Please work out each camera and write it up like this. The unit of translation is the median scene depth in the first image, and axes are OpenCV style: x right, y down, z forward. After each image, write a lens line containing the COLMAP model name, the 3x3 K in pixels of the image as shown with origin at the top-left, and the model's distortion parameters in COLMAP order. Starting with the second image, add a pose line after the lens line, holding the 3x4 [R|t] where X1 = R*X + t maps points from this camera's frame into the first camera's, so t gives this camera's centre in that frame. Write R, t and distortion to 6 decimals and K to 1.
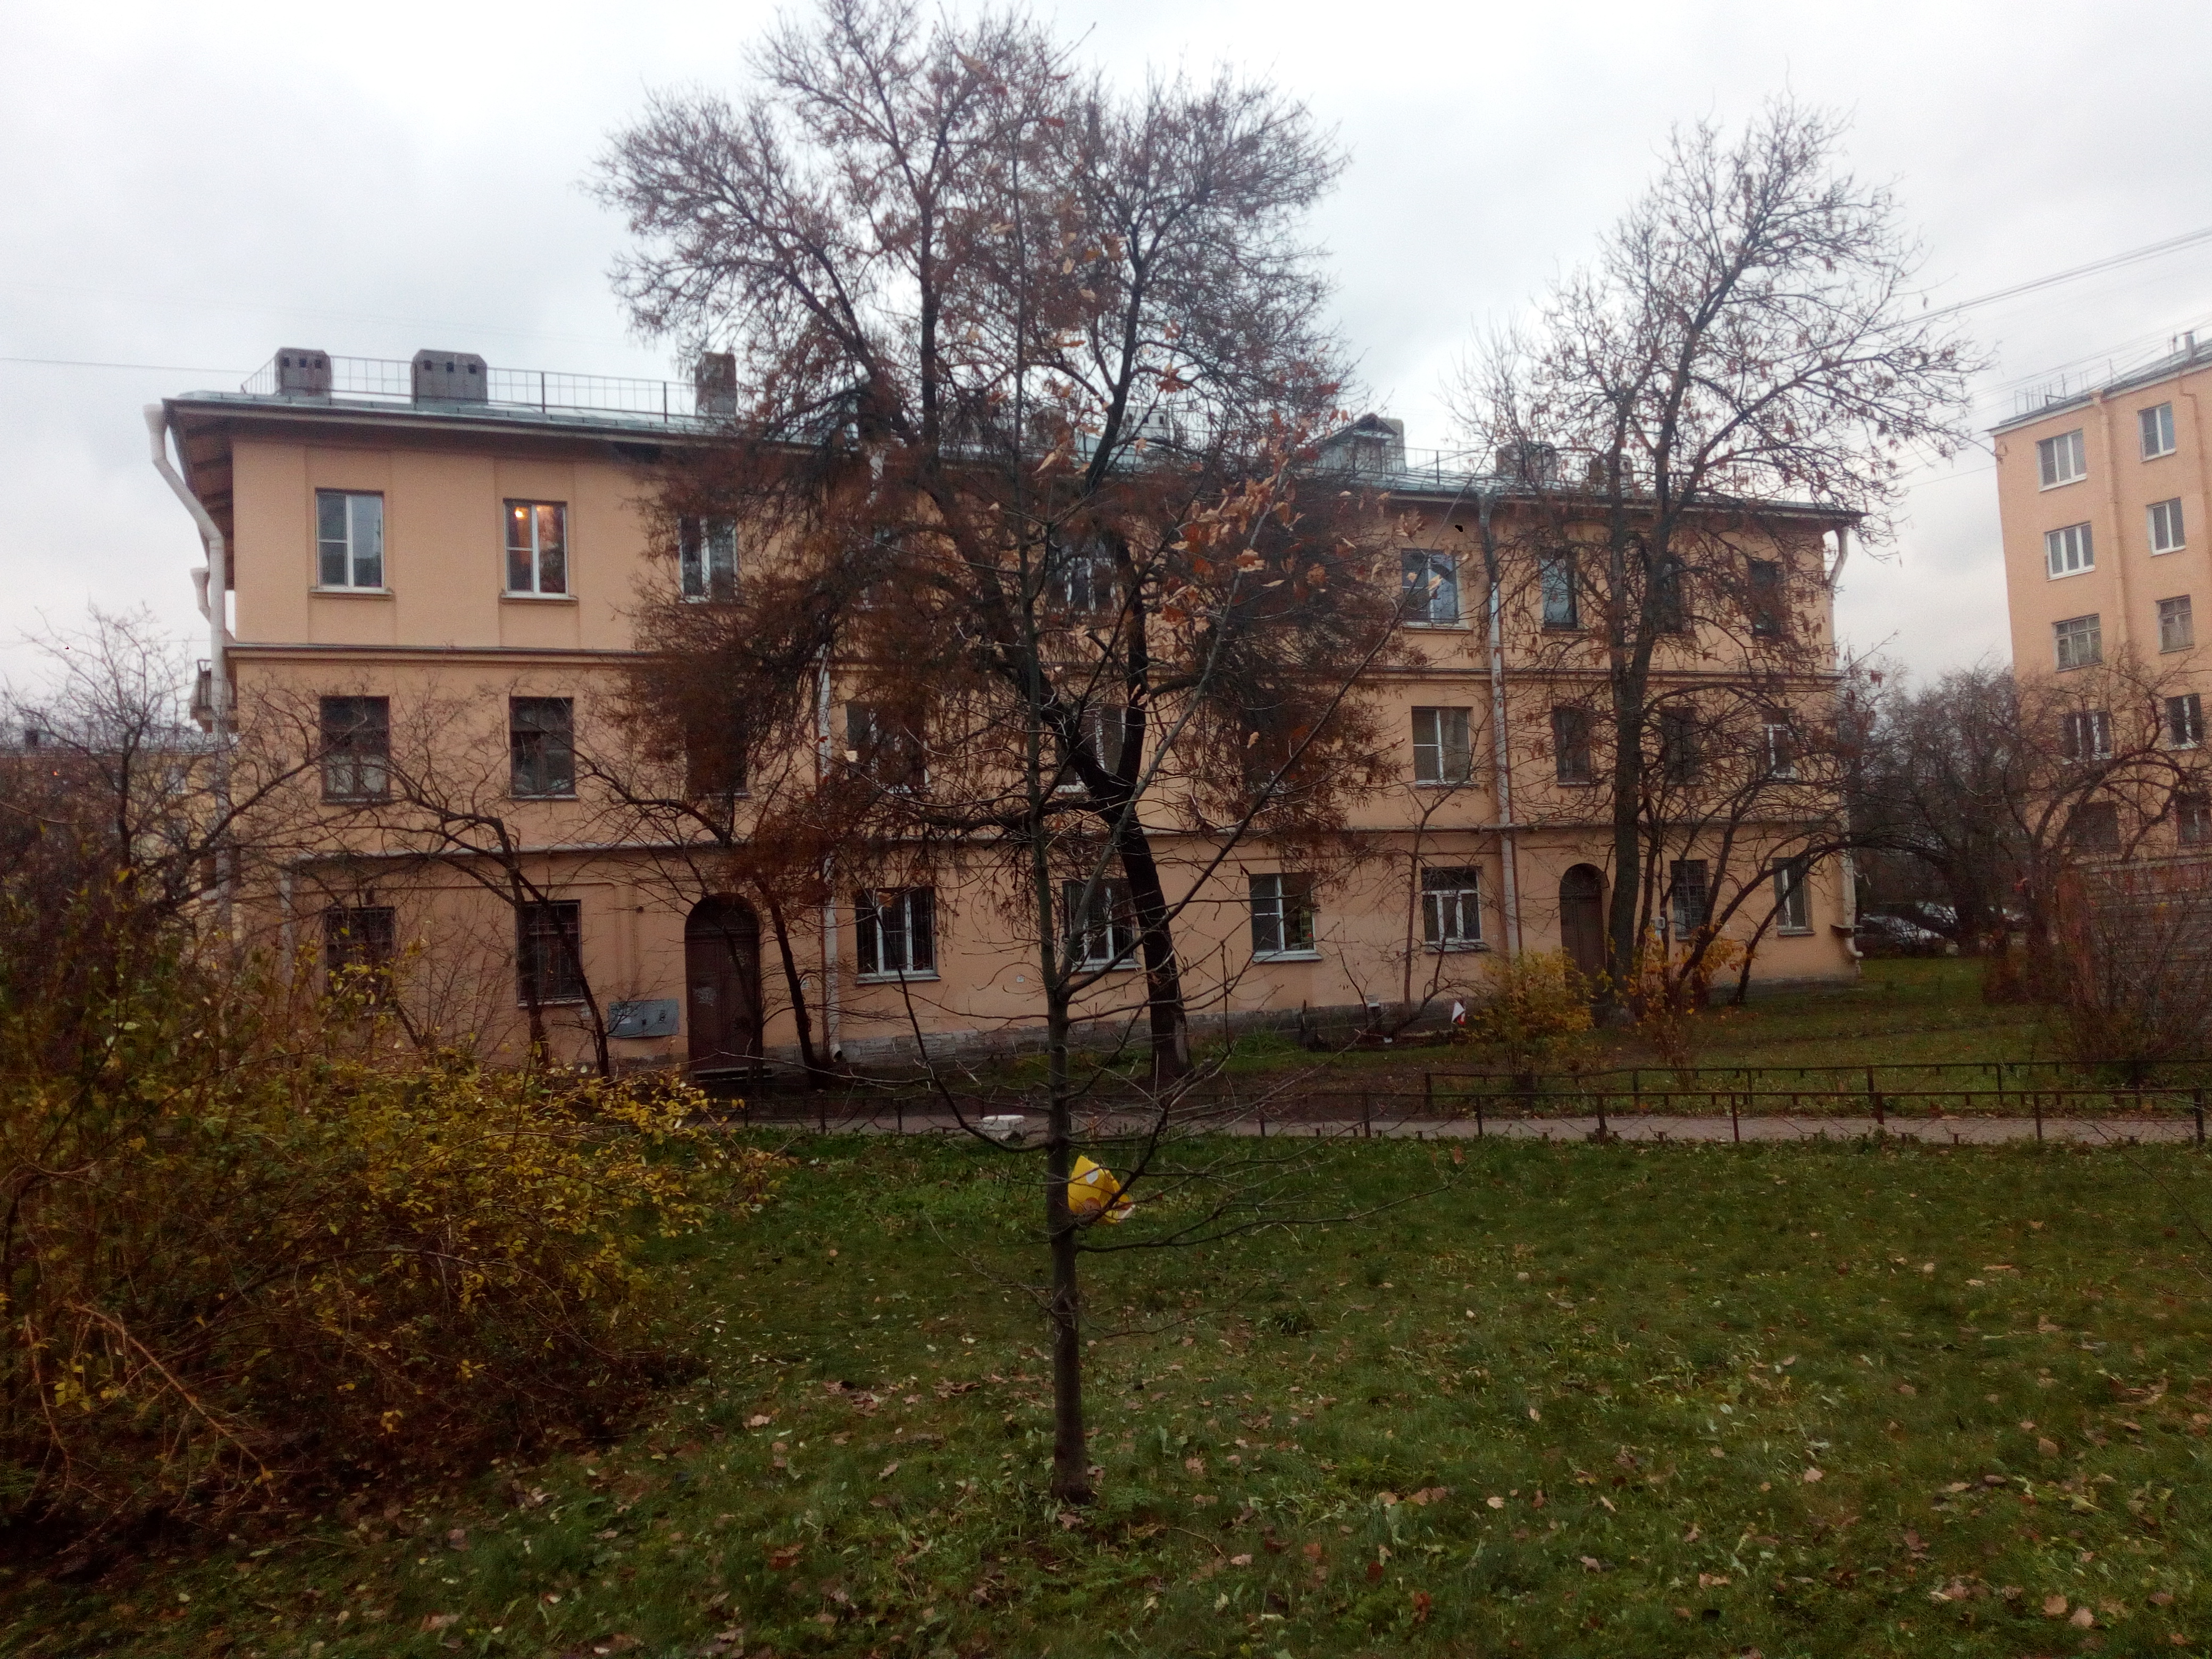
lens RADIAL K [[1814.9, 0, 1106.0], [0, 1814.9, 829.5], [0, 0, 1]] dist [-0.004160, -0.008145]
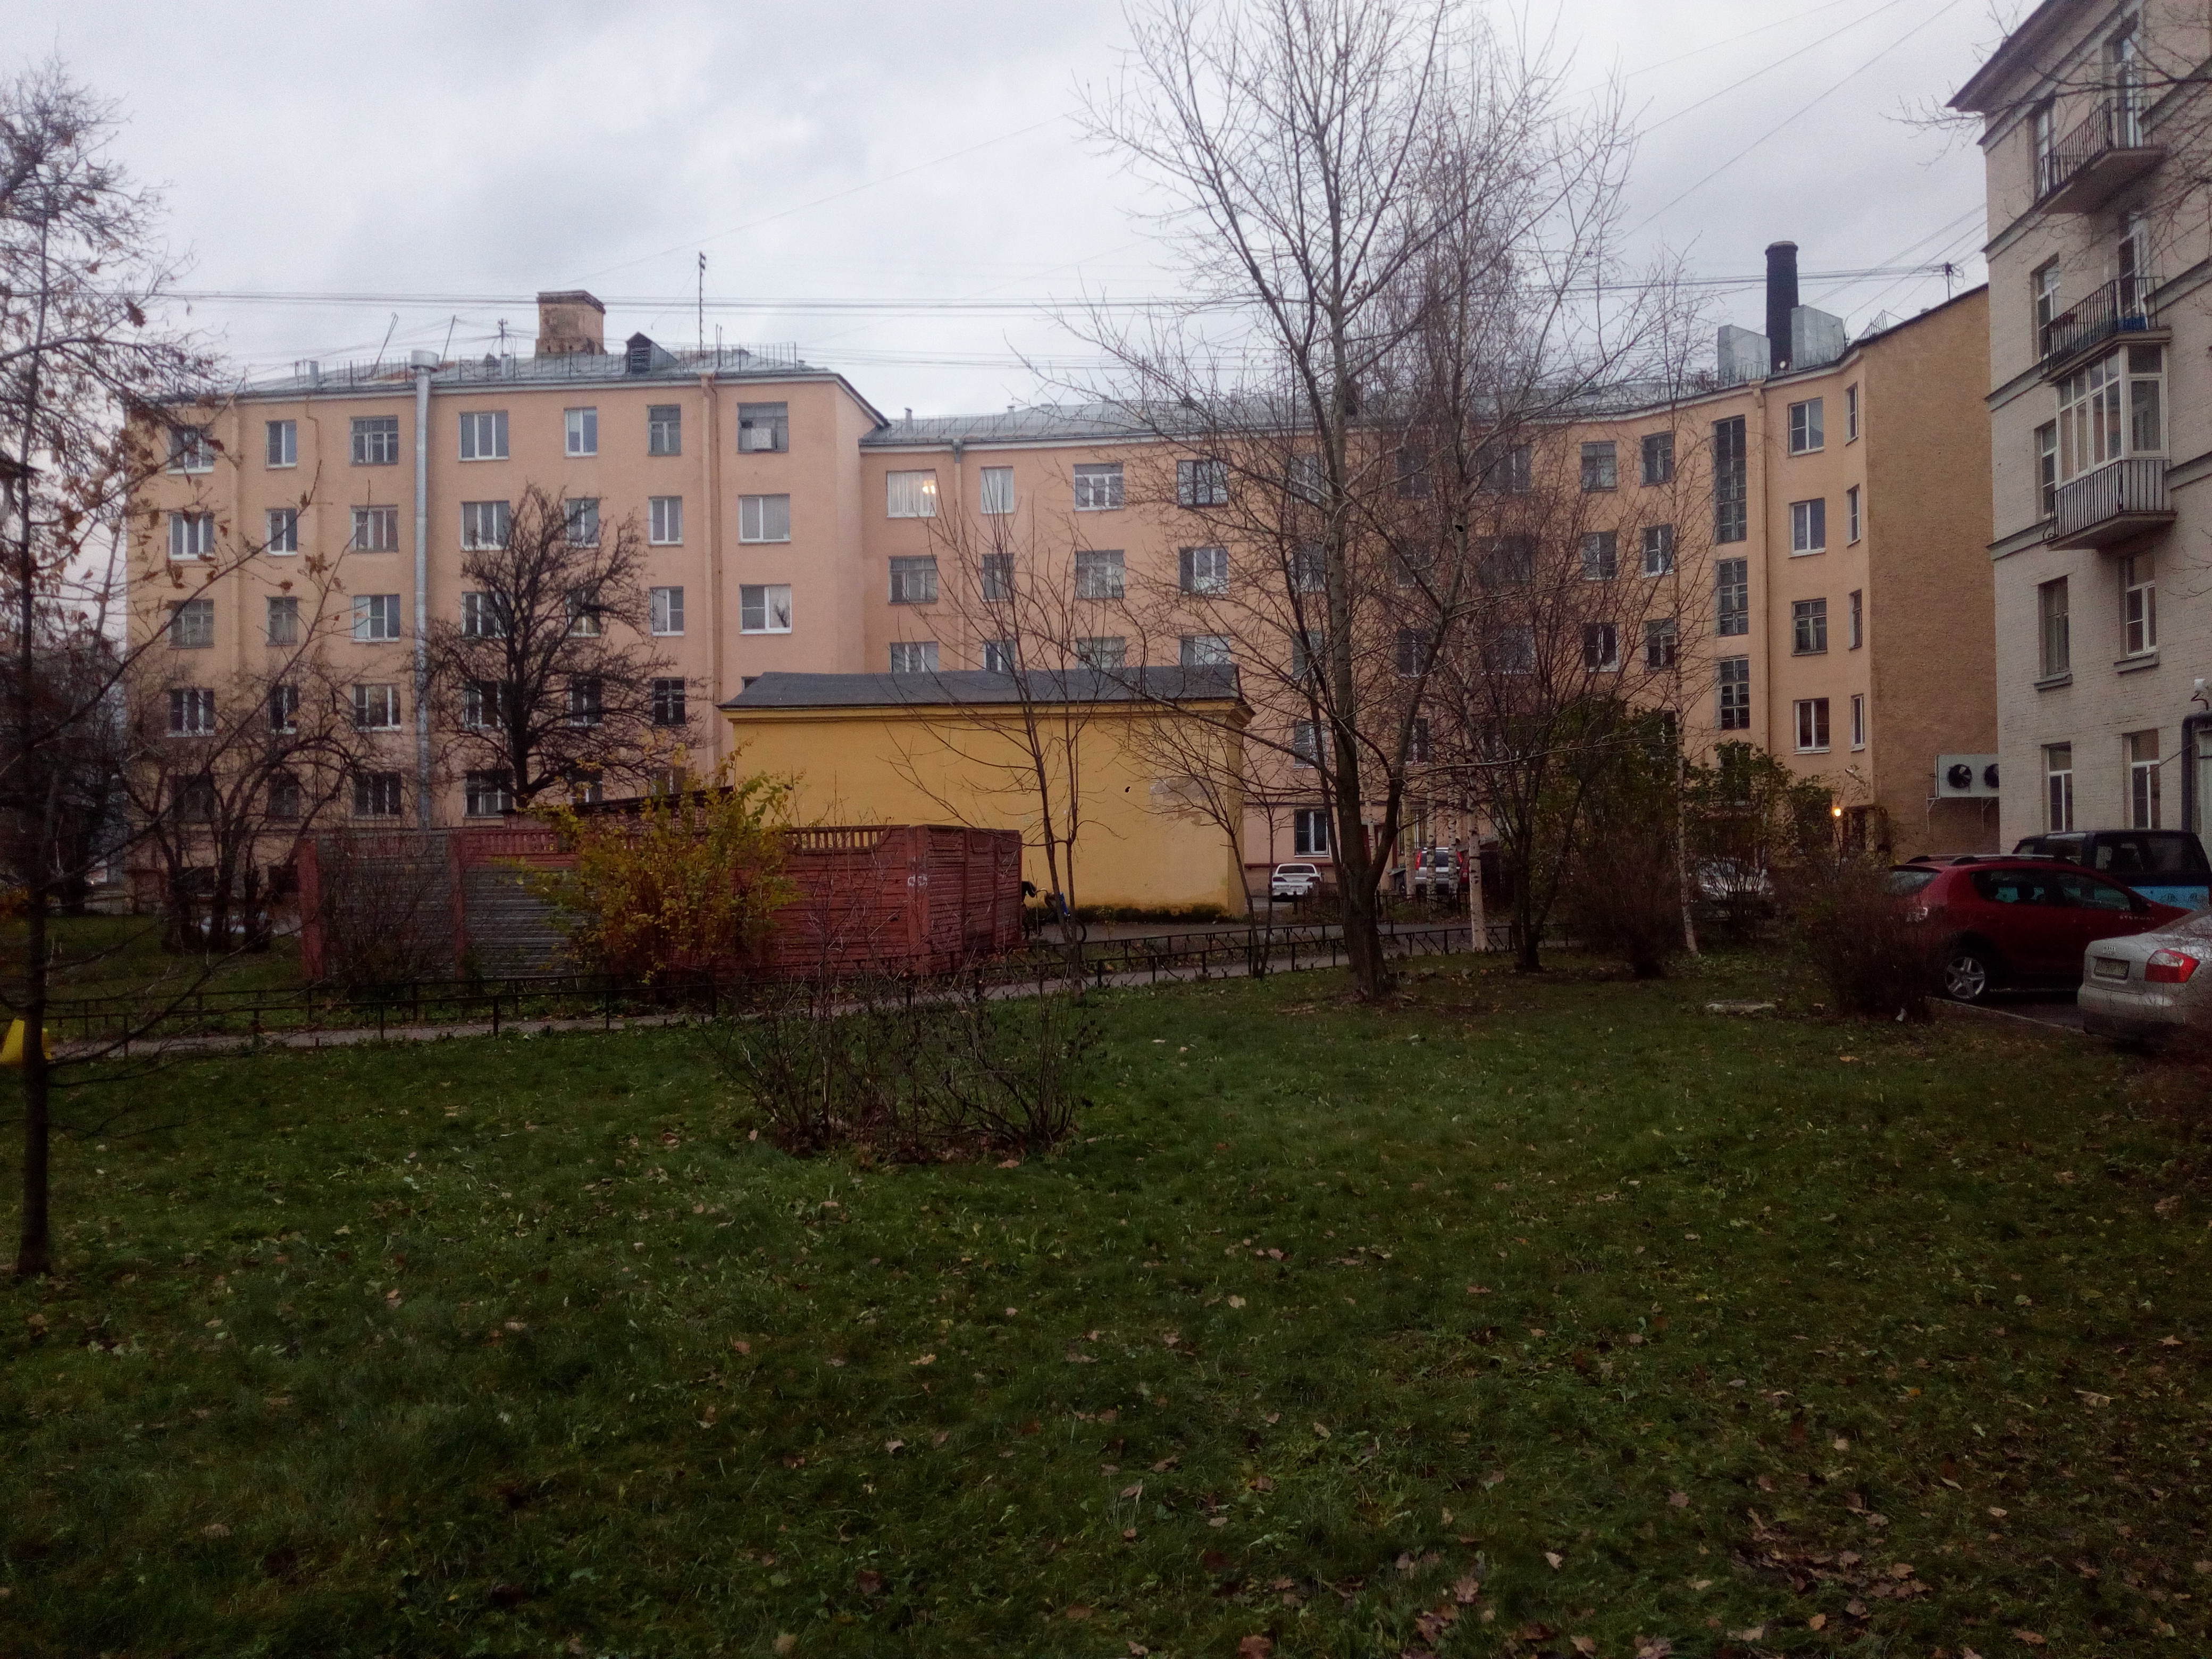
lens RADIAL K [[1814.9, 0, 1106.0], [0, 1814.9, 829.5], [0, 0, 1]] dist [-0.004160, -0.008145]
pose [[0.538269, 0.055264, 0.840959, -0.136327], [-0.069248, 0.997374, -0.021219, 0.005152], [-0.839923, -0.046813, 0.540682, -0.060719]]
